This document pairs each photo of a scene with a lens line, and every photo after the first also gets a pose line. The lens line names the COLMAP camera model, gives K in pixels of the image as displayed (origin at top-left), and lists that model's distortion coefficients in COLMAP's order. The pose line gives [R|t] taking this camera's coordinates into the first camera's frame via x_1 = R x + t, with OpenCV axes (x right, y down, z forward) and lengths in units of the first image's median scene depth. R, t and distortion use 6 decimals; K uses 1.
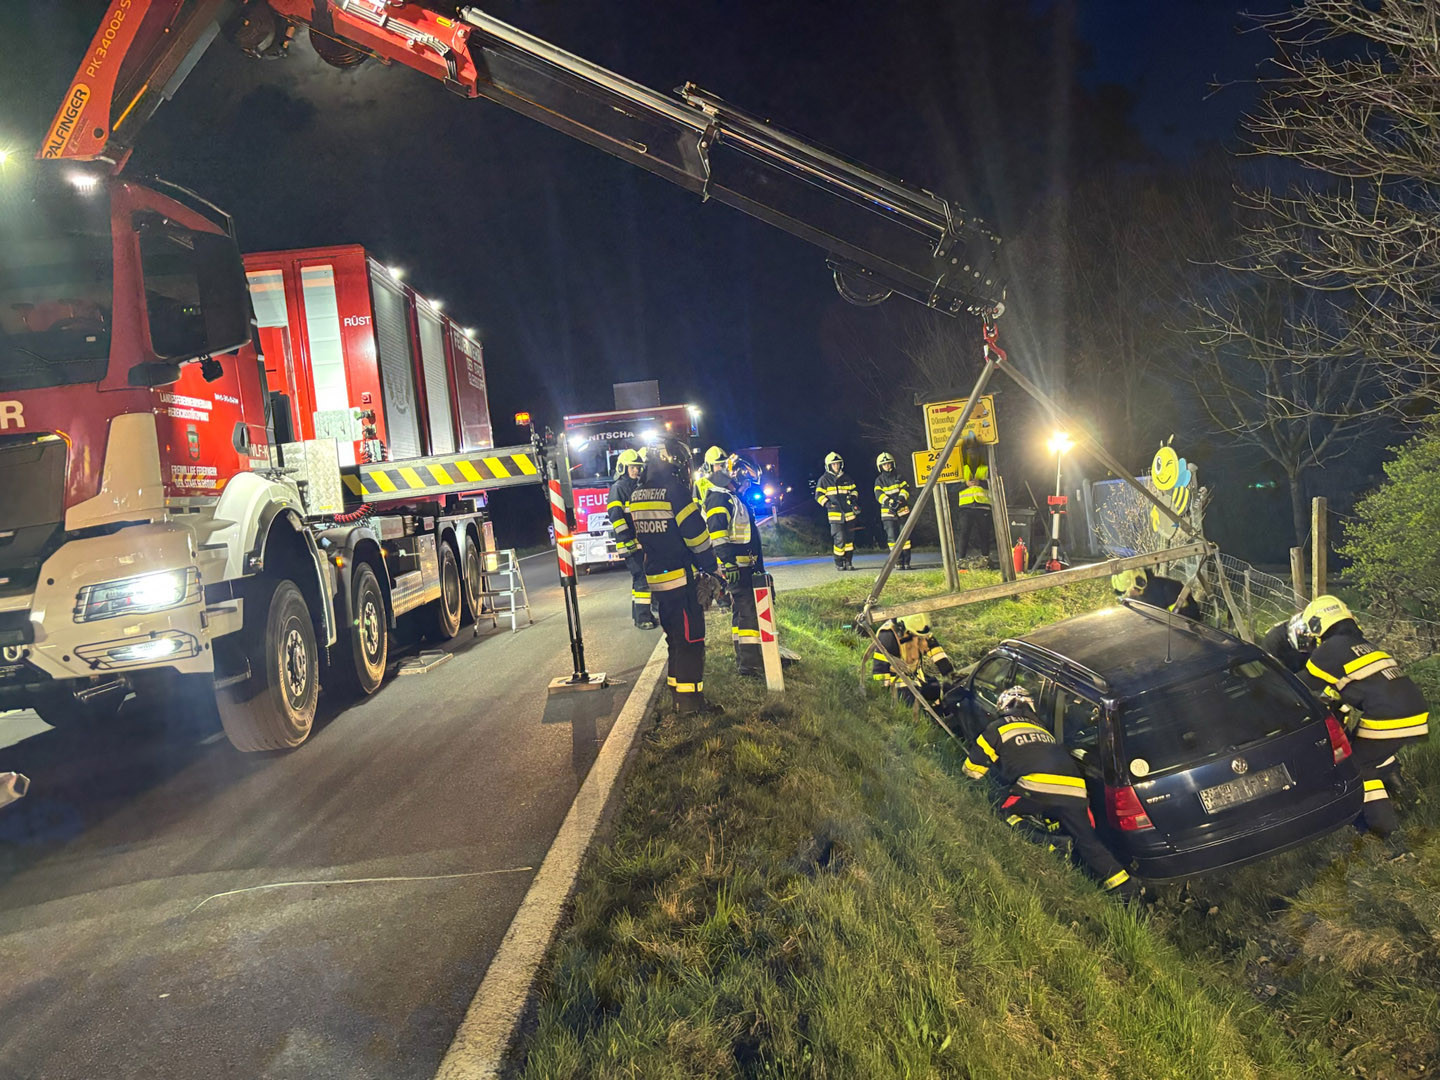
lens RADIAL K [[1087.2, 0, 714.8], [0, 1087.2, 533.1], [0, 0, 1]] dist [0.042291, -0.041910]
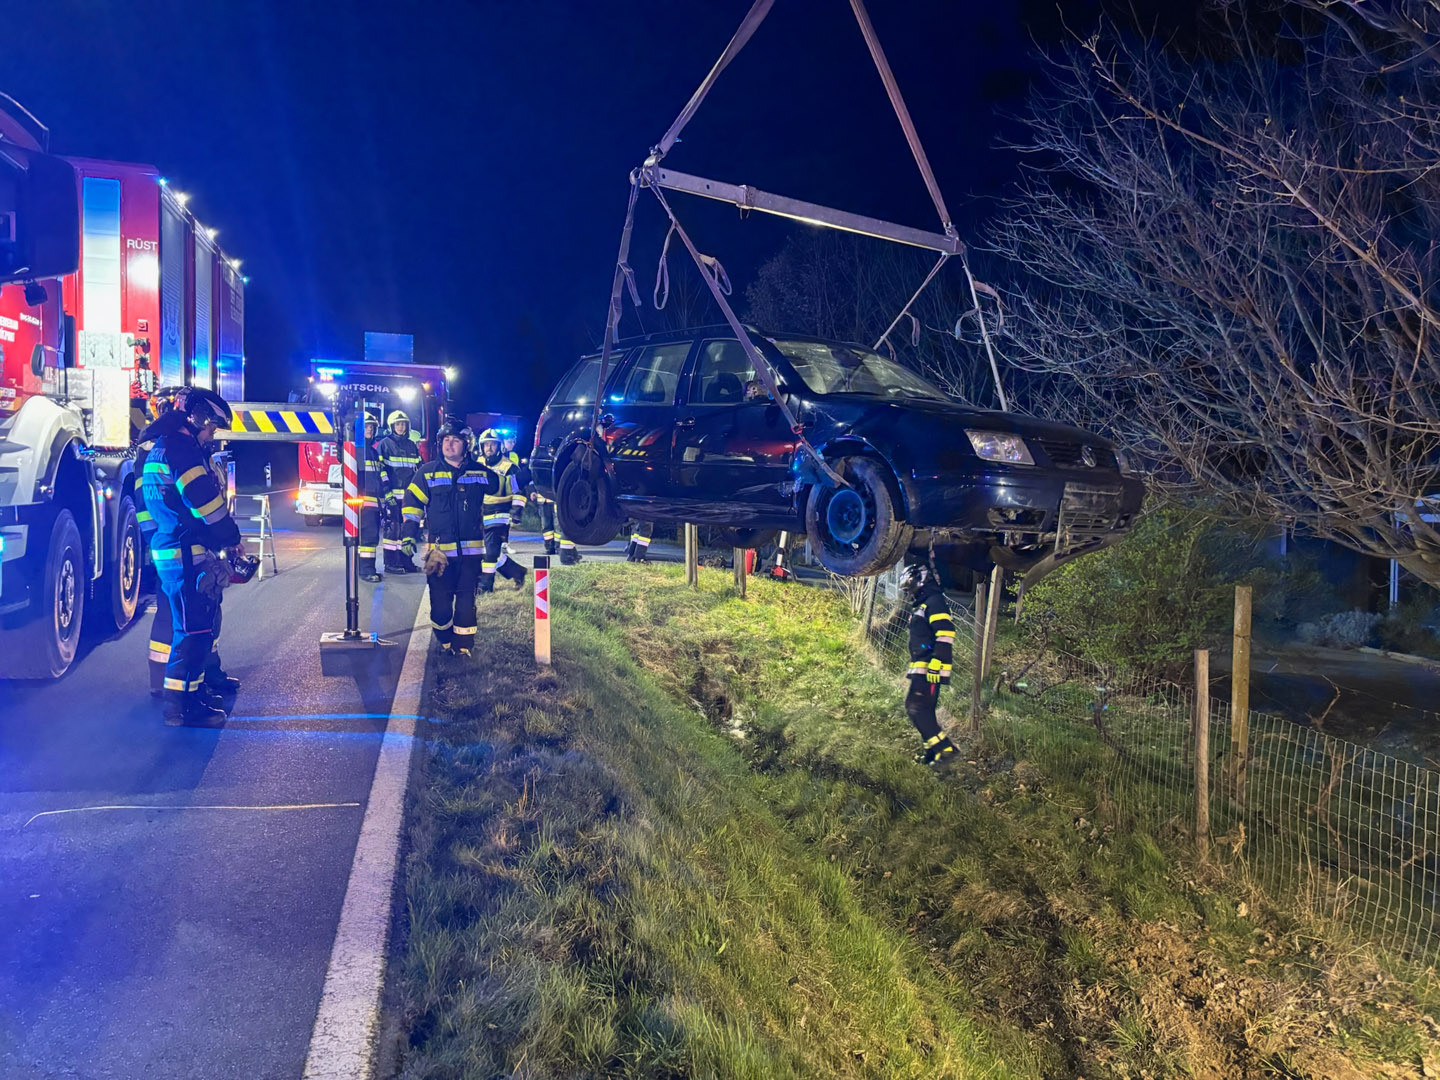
lens RADIAL K [[1087.2, 0, 718.3], [0, 1087.2, 534.6], [0, 0, 1]] dist [0.042291, -0.041910]
pose [[0.958060, 0.119896, 0.260281, -0.061931], [-0.125972, 0.992011, 0.006726, -0.011035], [-0.257396, -0.039232, 0.965509, -0.077199]]
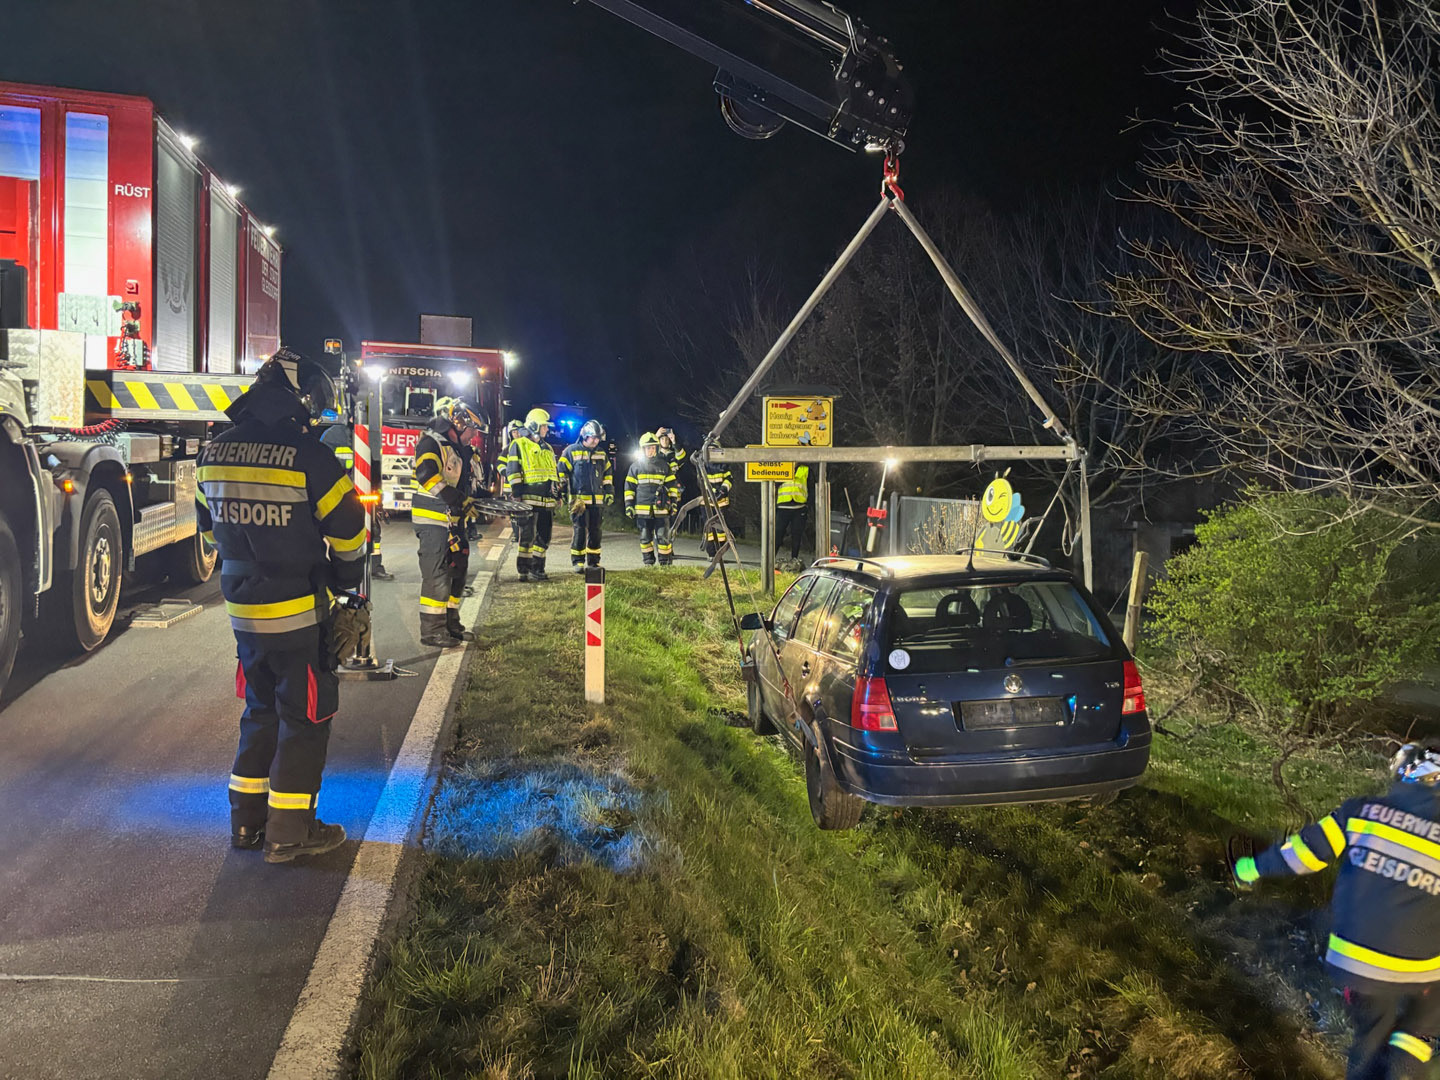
lens RADIAL K [[1087.2, 0, 716.0], [0, 1087.2, 522.6], [0, 0, 1]] dist [0.042291, -0.041910]
pose [[0.970730, 0.132174, 0.200532, -0.036373], [-0.136808, 0.990553, 0.009369, -0.016695], [-0.197399, -0.036529, 0.979642, 0.103376]]
